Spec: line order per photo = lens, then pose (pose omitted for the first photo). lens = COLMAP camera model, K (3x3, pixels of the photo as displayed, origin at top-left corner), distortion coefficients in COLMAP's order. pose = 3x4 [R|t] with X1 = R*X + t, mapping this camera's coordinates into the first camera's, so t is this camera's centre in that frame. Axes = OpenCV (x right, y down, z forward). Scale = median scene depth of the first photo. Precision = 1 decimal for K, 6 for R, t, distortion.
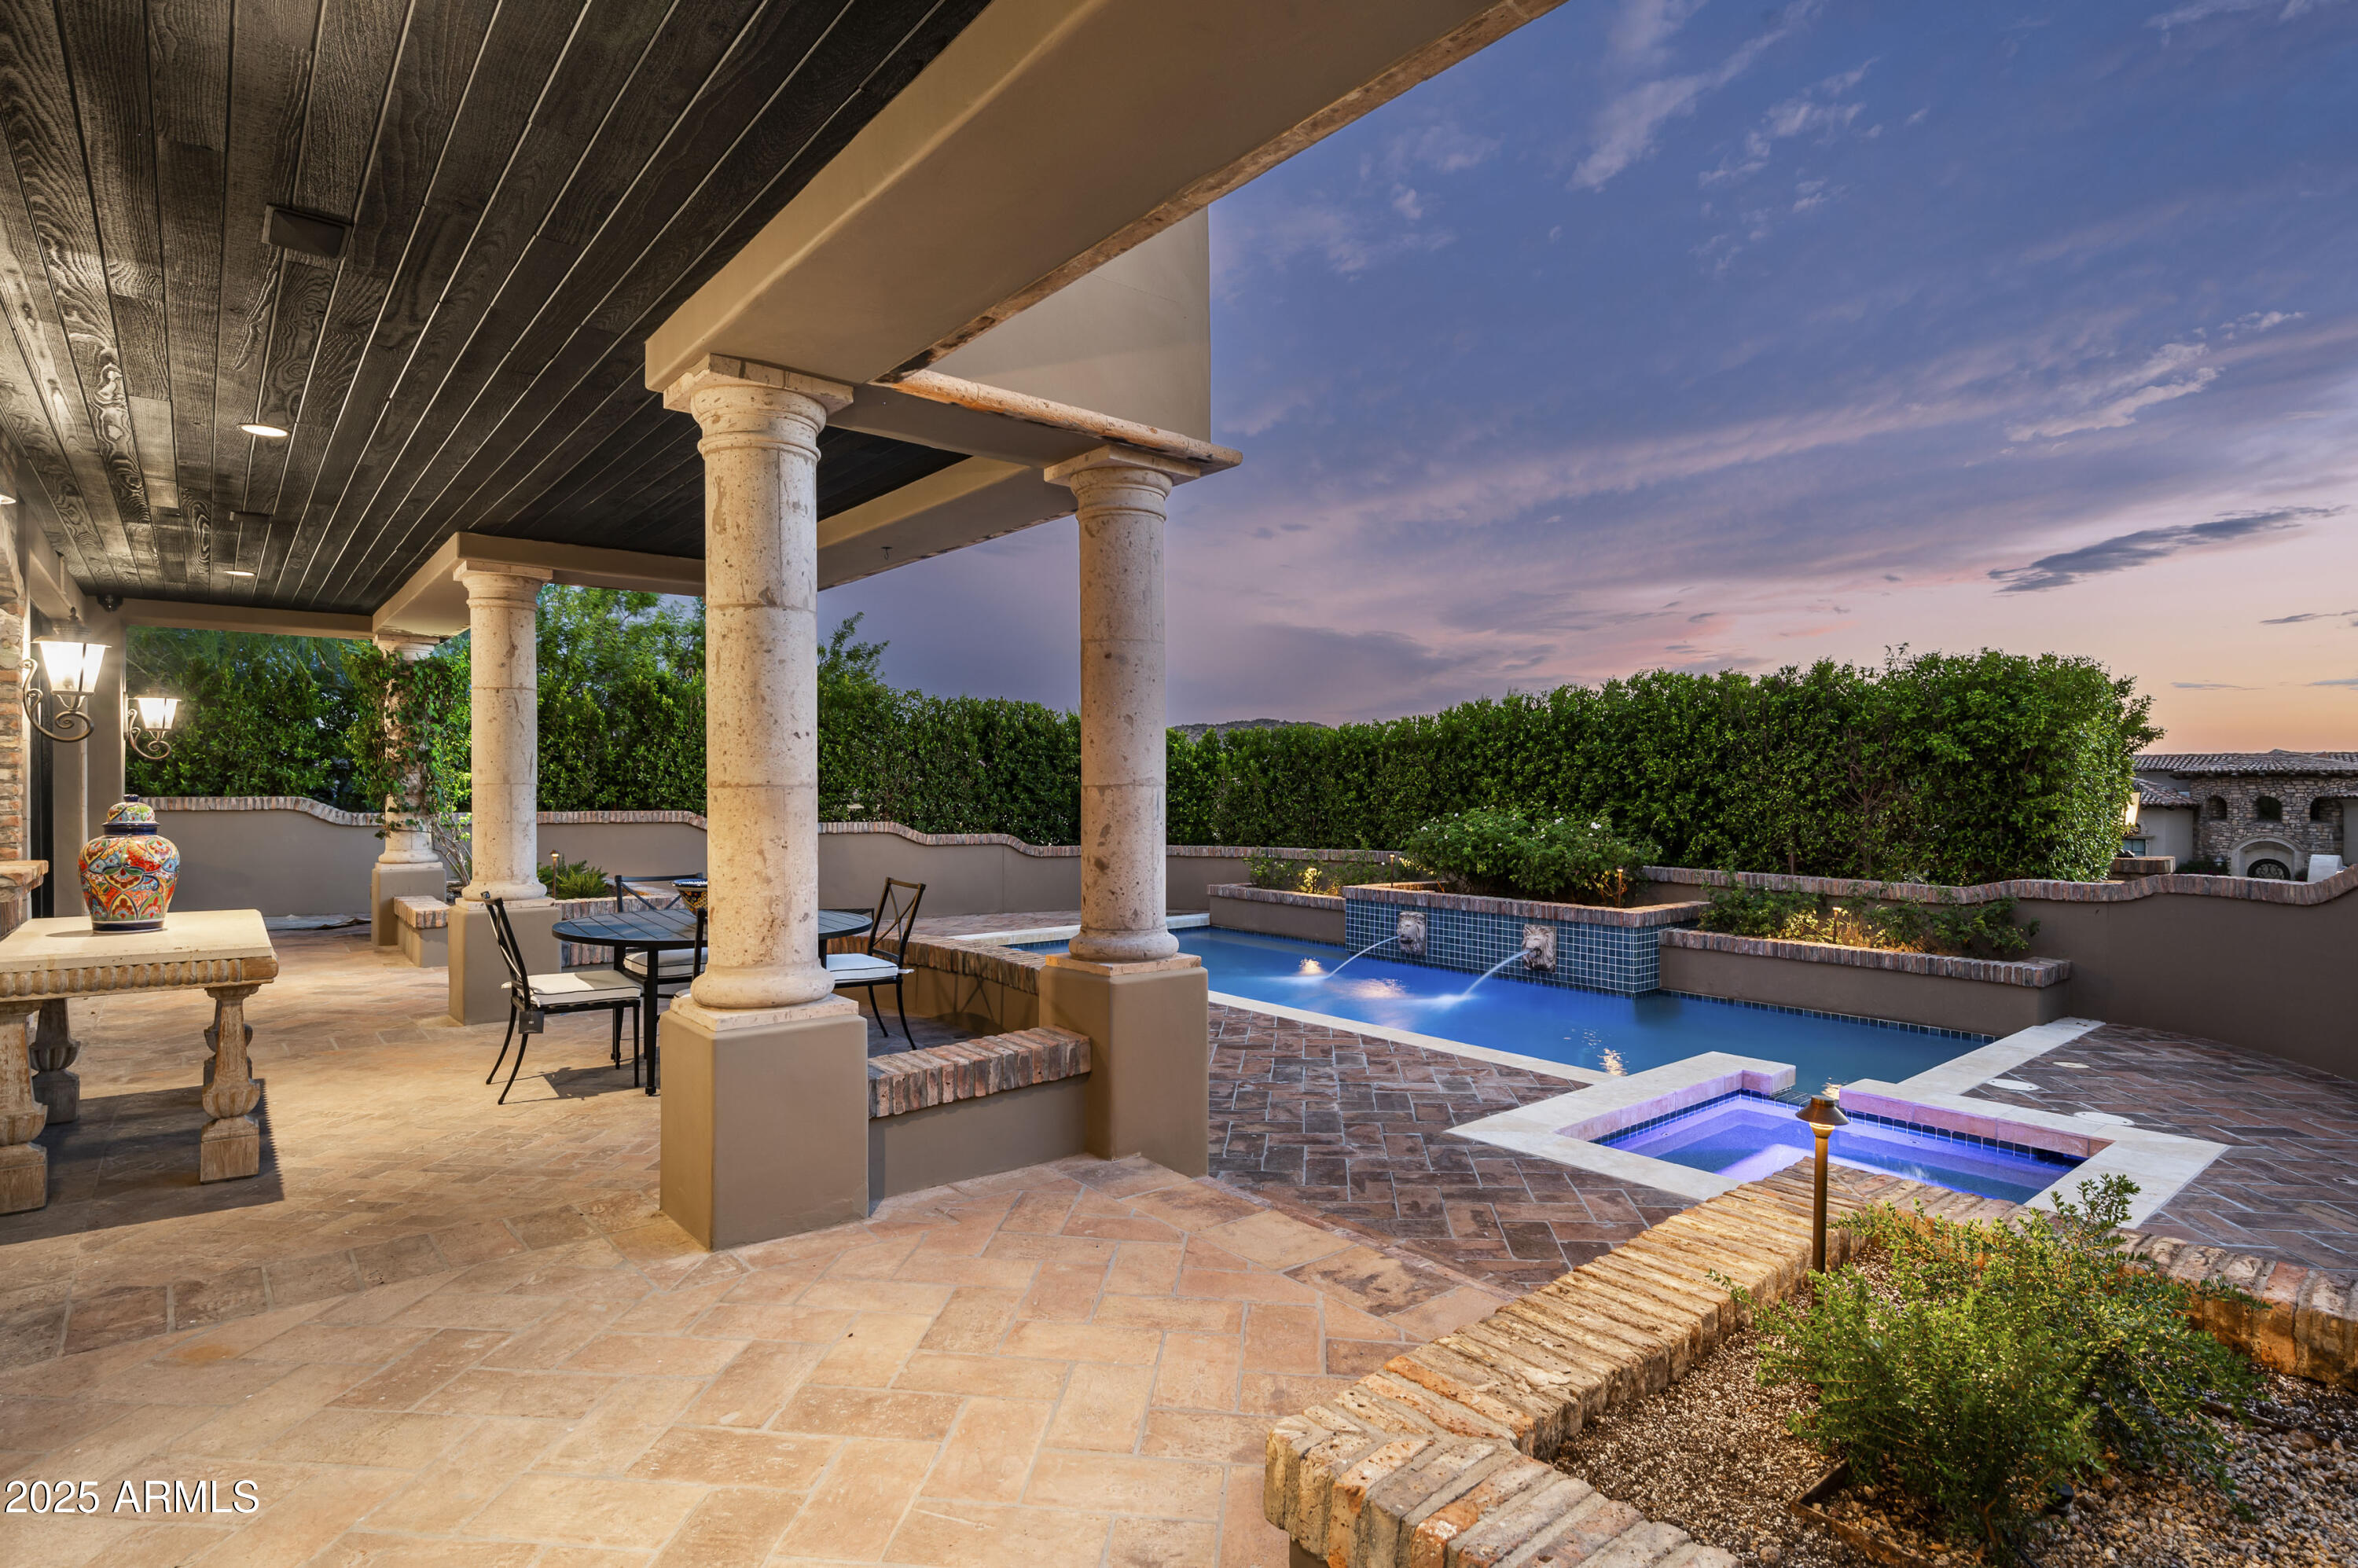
lens RADIAL K [[1334.2, 0, 1160.3], [0, 1334.2, 777.4], [0, 0, 1]] dist [-0.001054, -0.000267]
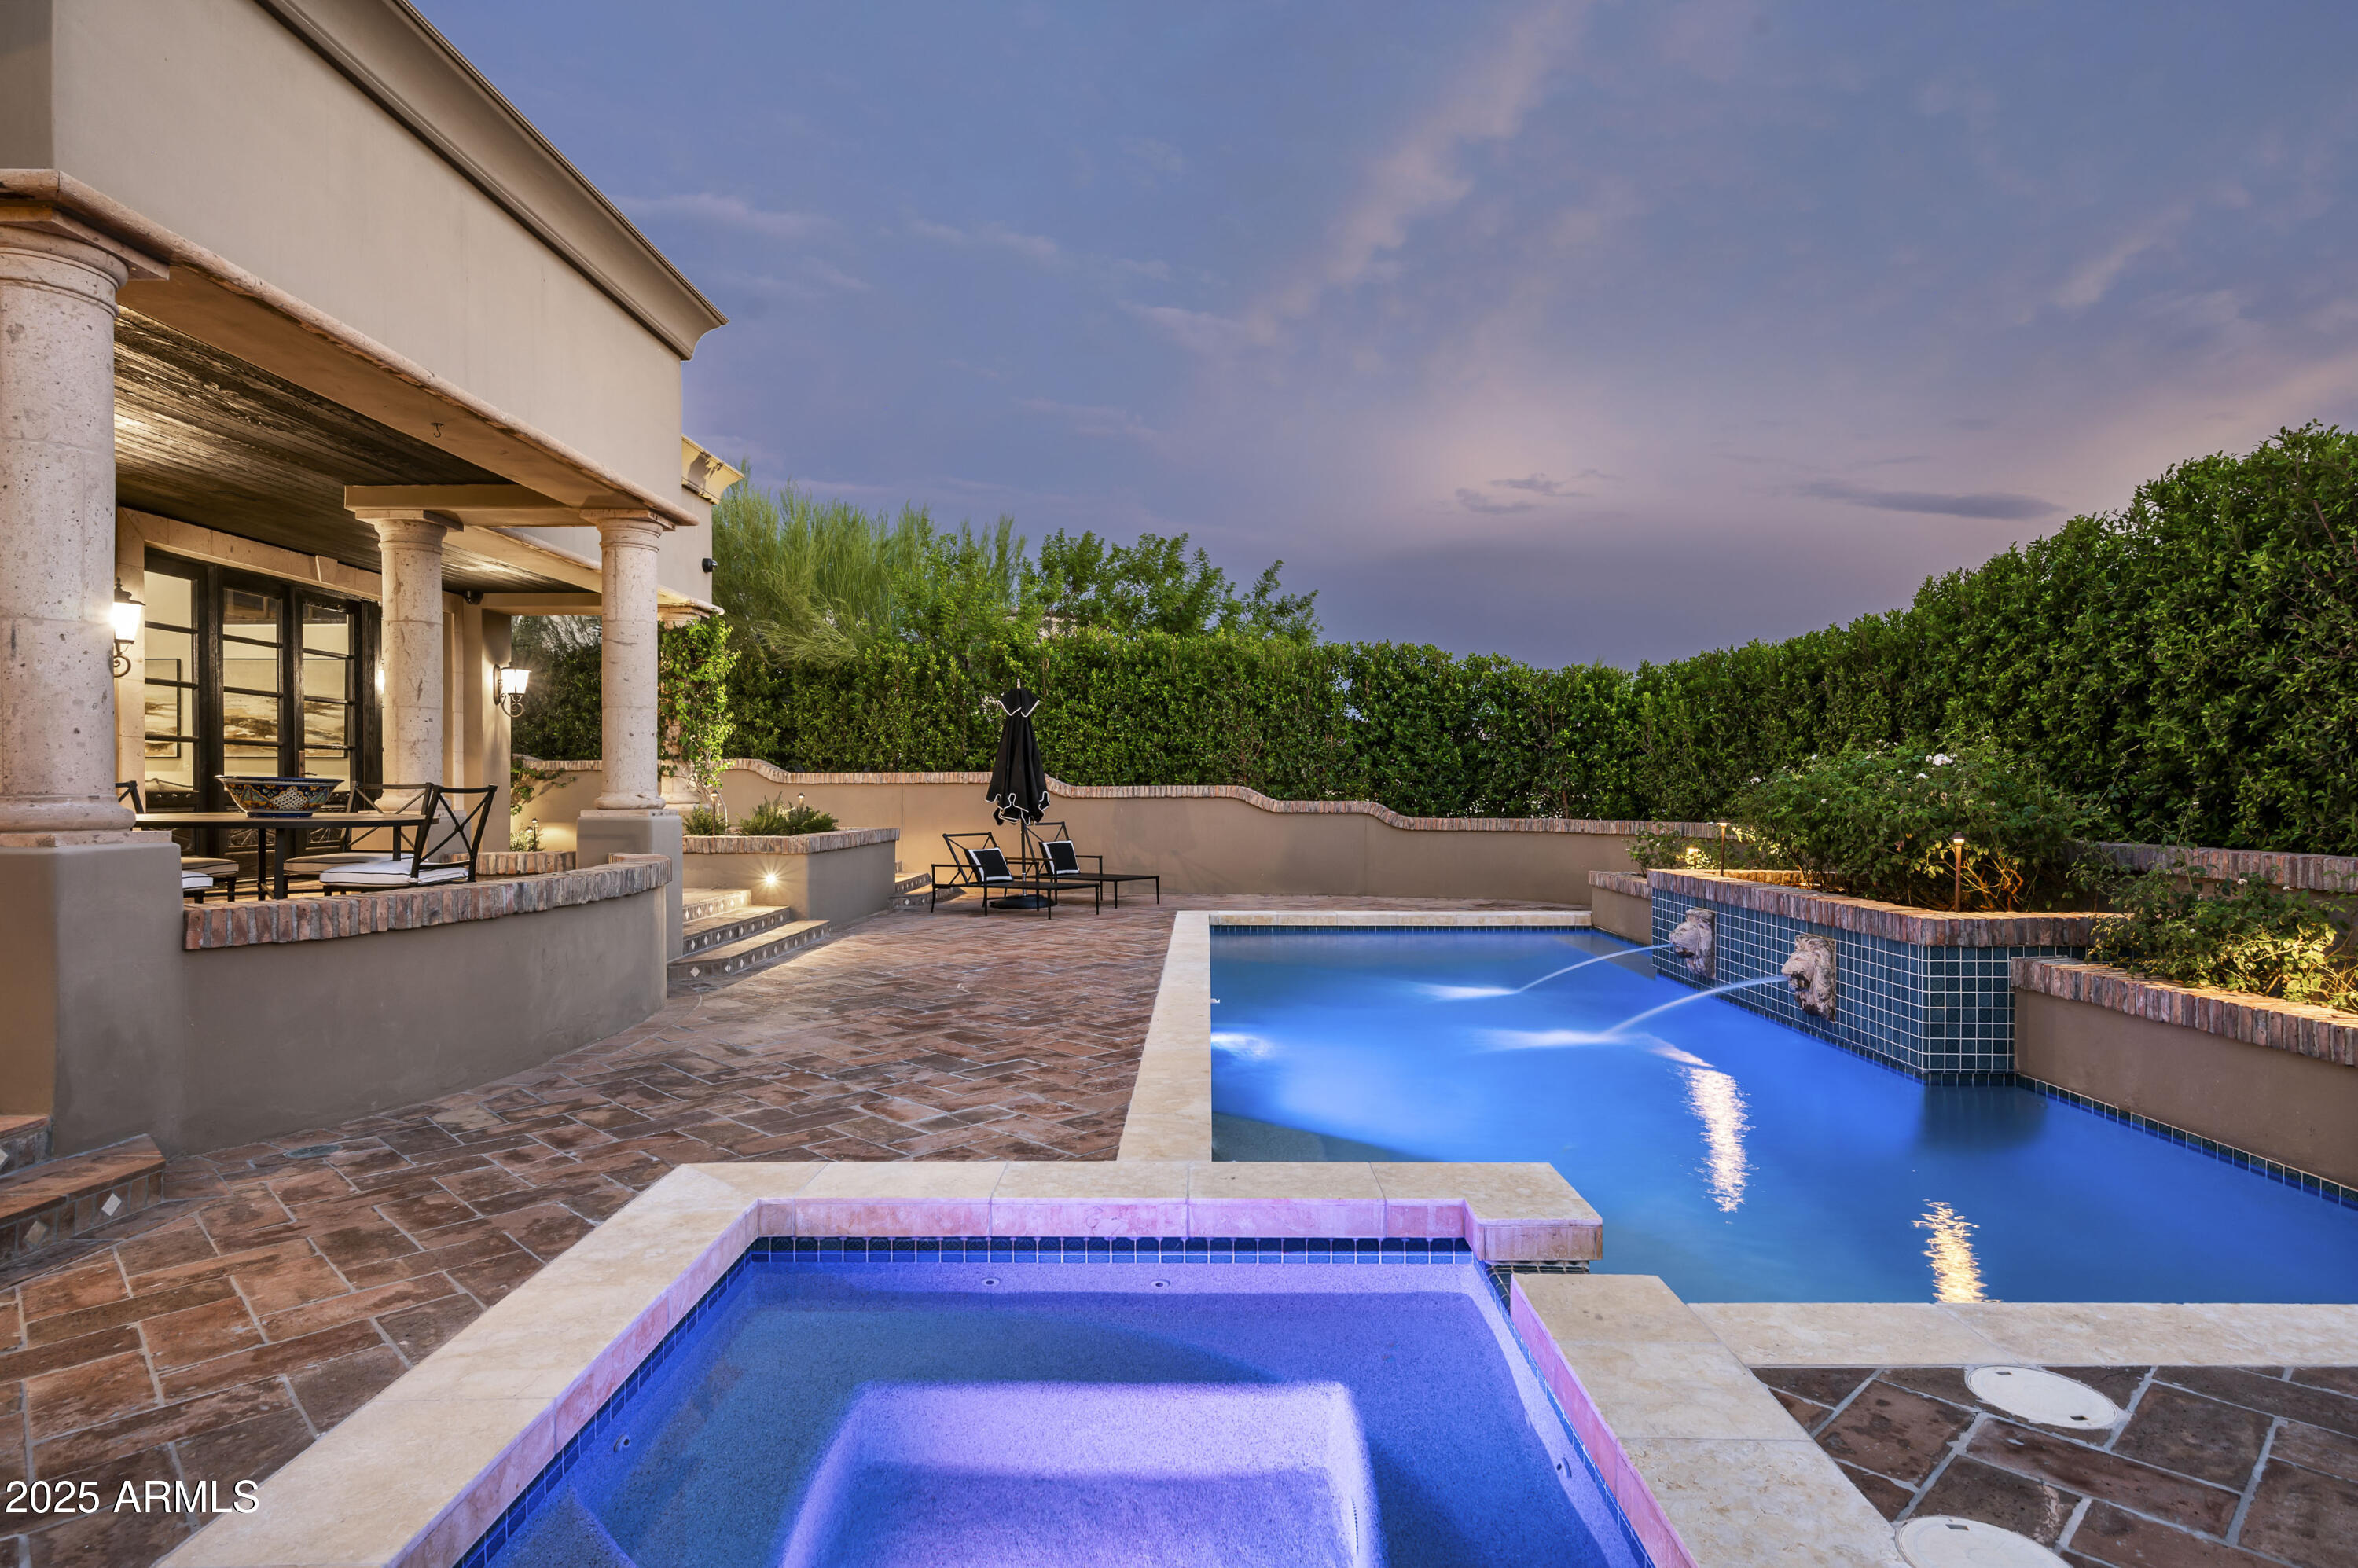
lens RADIAL K [[1334.2, 0, 1177.5], [0, 1334.2, 790.8], [0, 0, 1]] dist [-0.001054, -0.000267]
pose [[0.732504, -0.003899, -0.680751, 0.490954], [-0.000372, 0.999981, -0.006128, 0.055045], [0.680763, 0.004742, 0.732489, 0.417347]]
